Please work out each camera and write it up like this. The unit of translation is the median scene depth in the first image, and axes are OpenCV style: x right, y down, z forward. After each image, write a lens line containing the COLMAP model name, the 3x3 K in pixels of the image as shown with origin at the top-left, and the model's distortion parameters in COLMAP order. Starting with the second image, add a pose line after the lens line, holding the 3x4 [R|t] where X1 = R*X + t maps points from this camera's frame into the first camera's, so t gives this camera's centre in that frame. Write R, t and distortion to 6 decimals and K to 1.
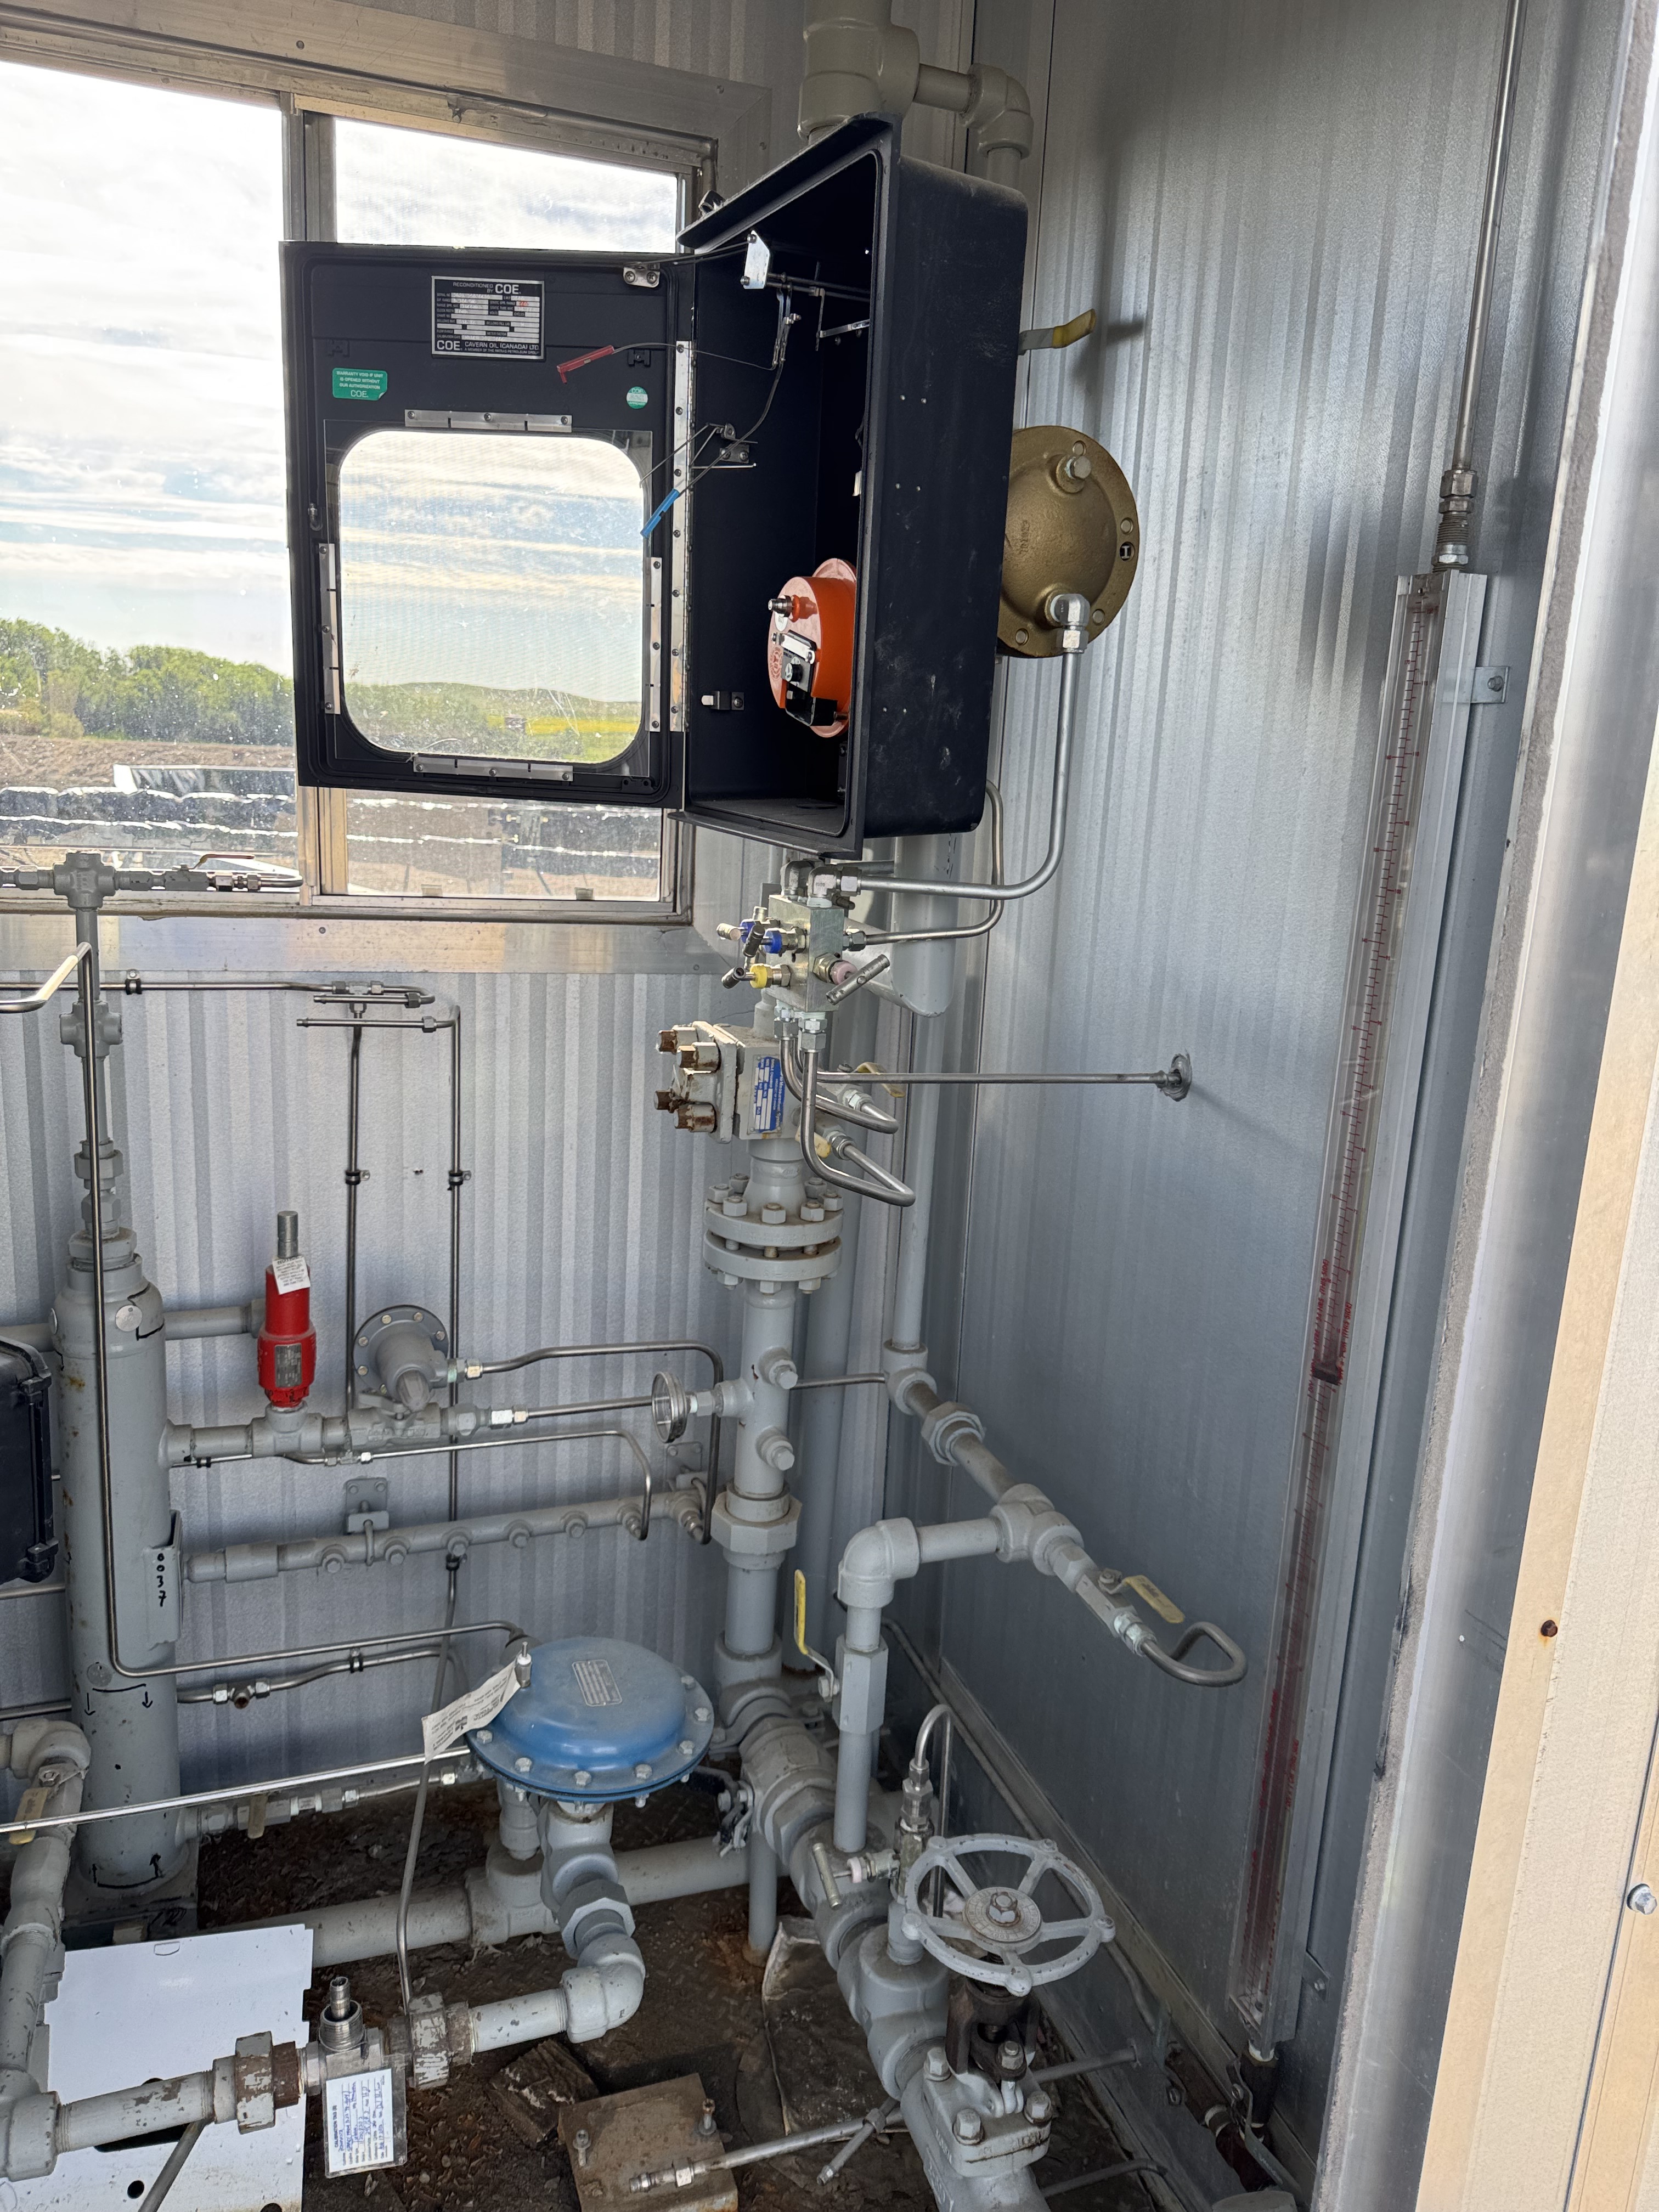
lens RADIAL K [[1573.6, 0, 840.3], [0, 1573.6, 1089.0], [0, 0, 1]] dist [0.053448, -0.067403]
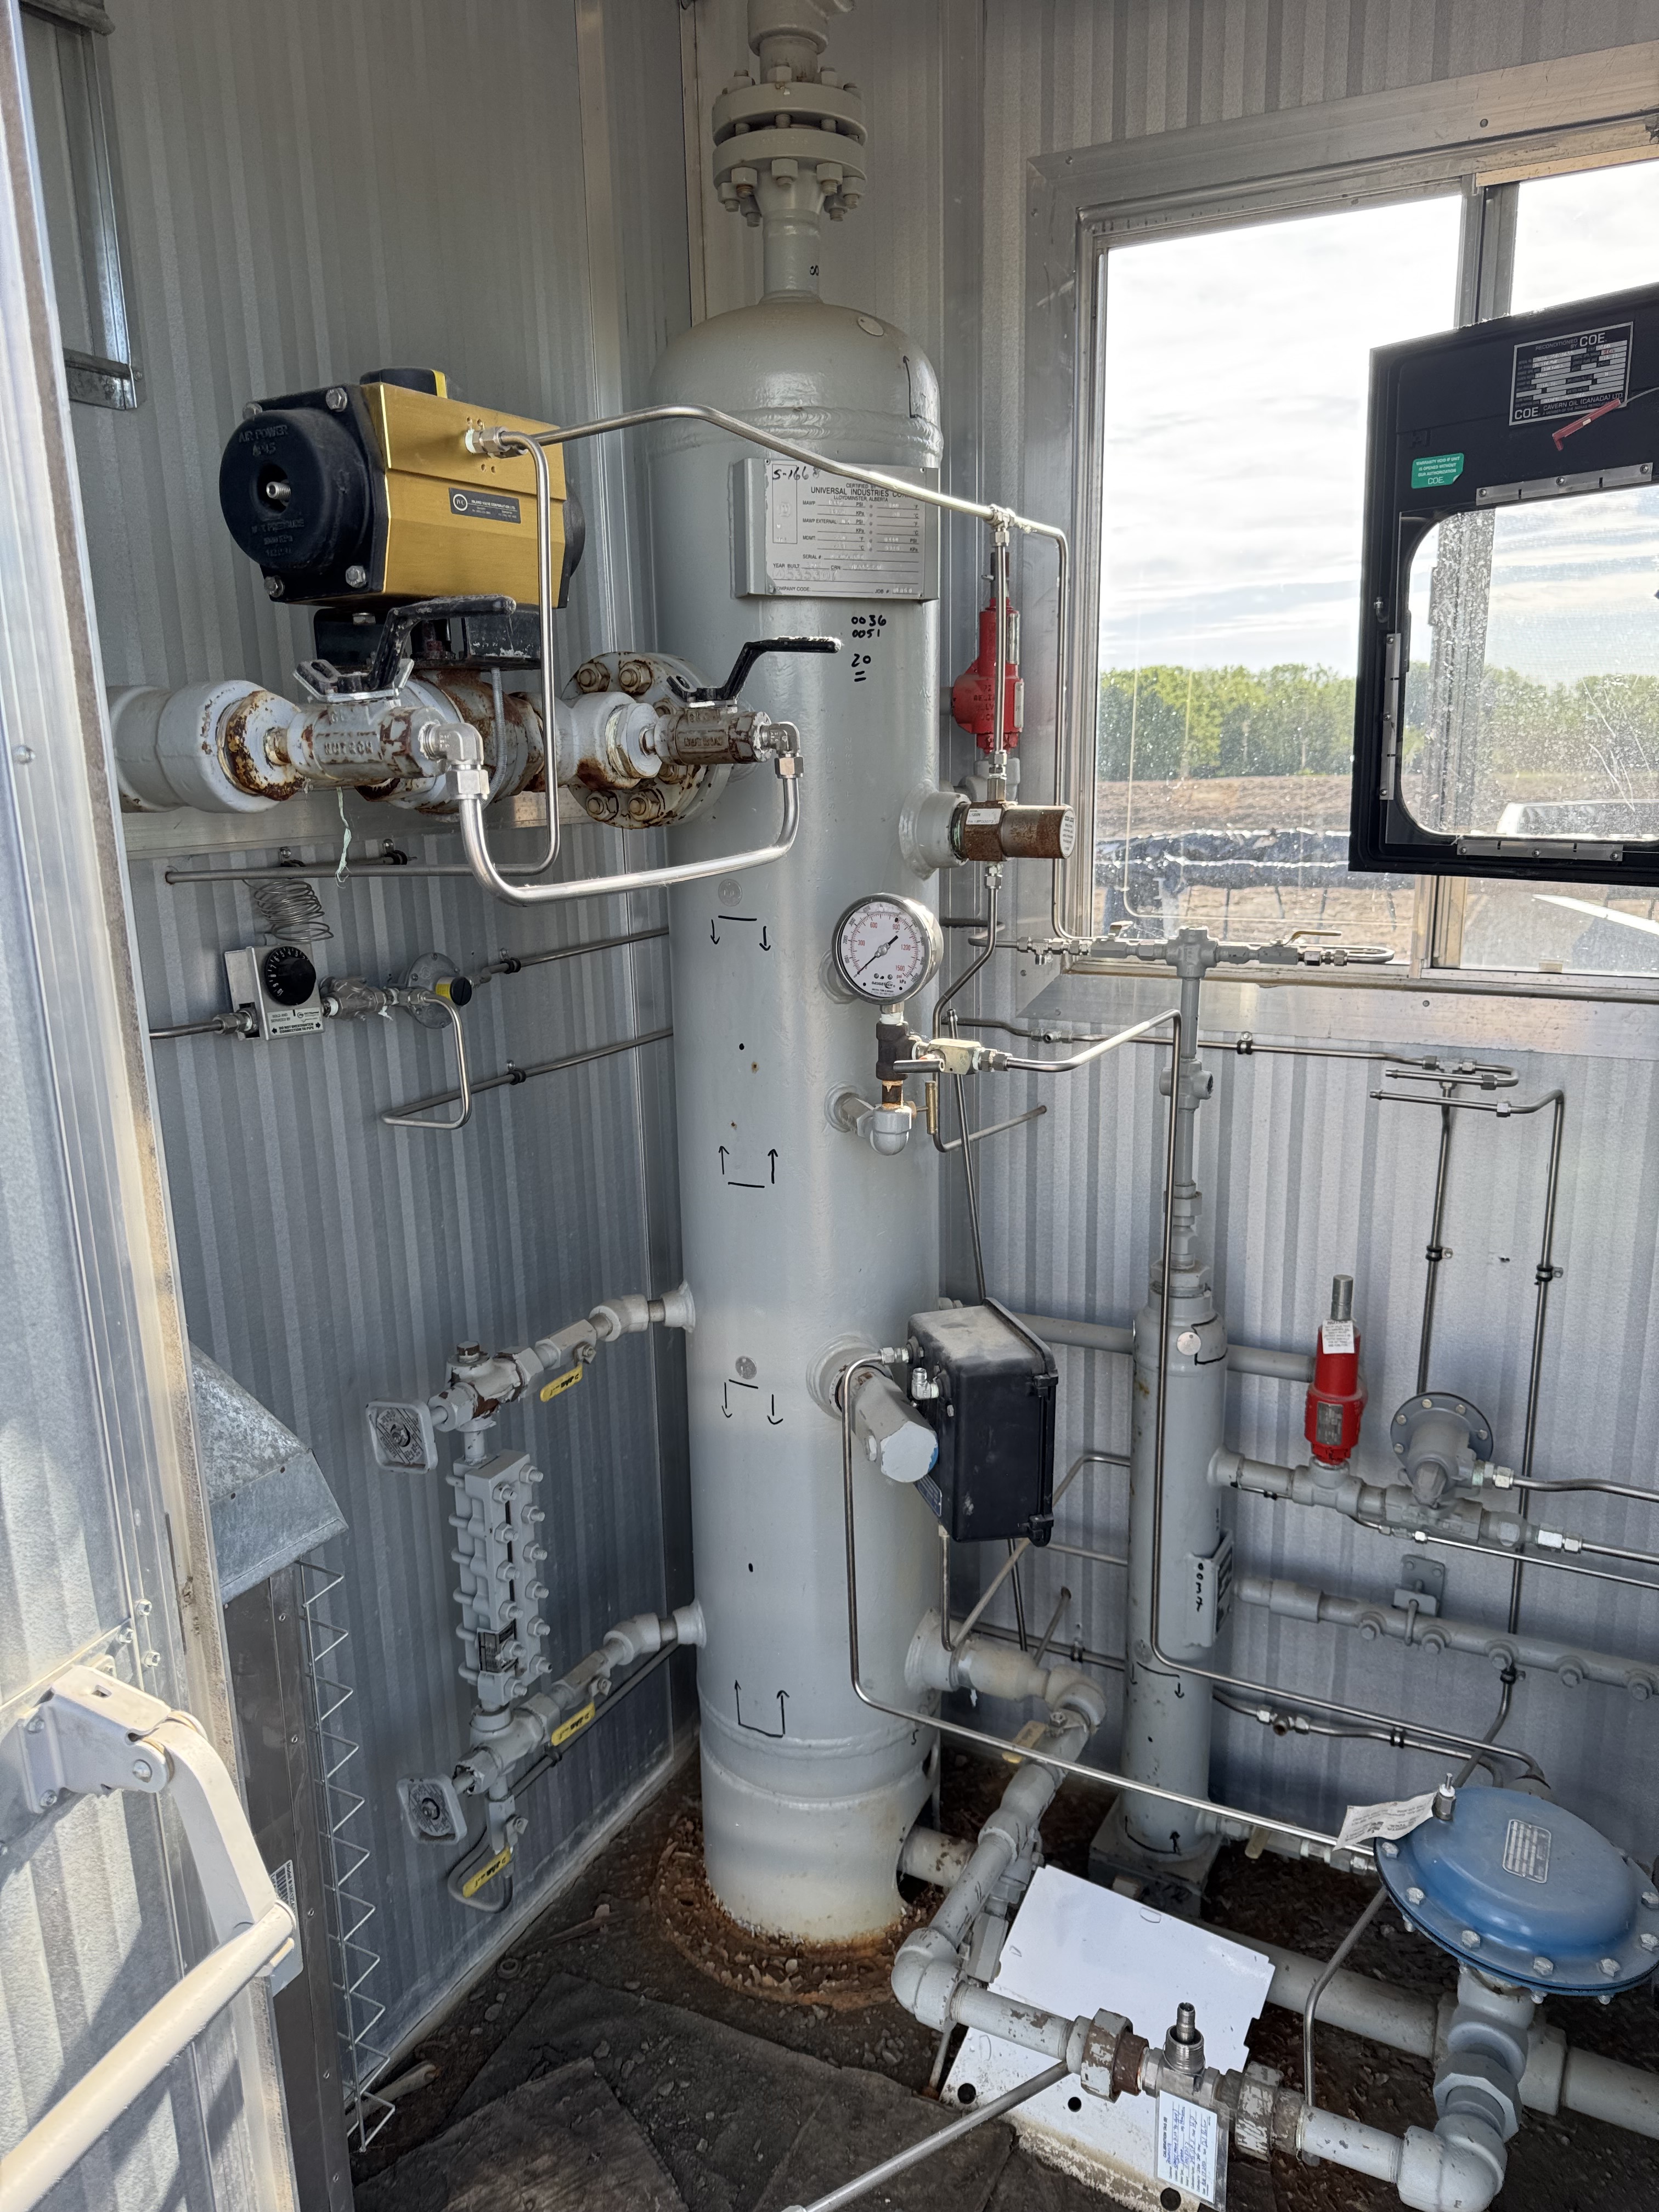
lens RADIAL K [[1573.6, 0, 825.7], [0, 1573.6, 1106.4], [0, 0, 1]] dist [0.053448, -0.067403]
pose [[0.667095, 0.104554, -0.737599, 0.173429], [-0.111546, 0.992959, 0.039867, -0.035432], [0.736574, 0.055681, 0.674061, 0.053347]]
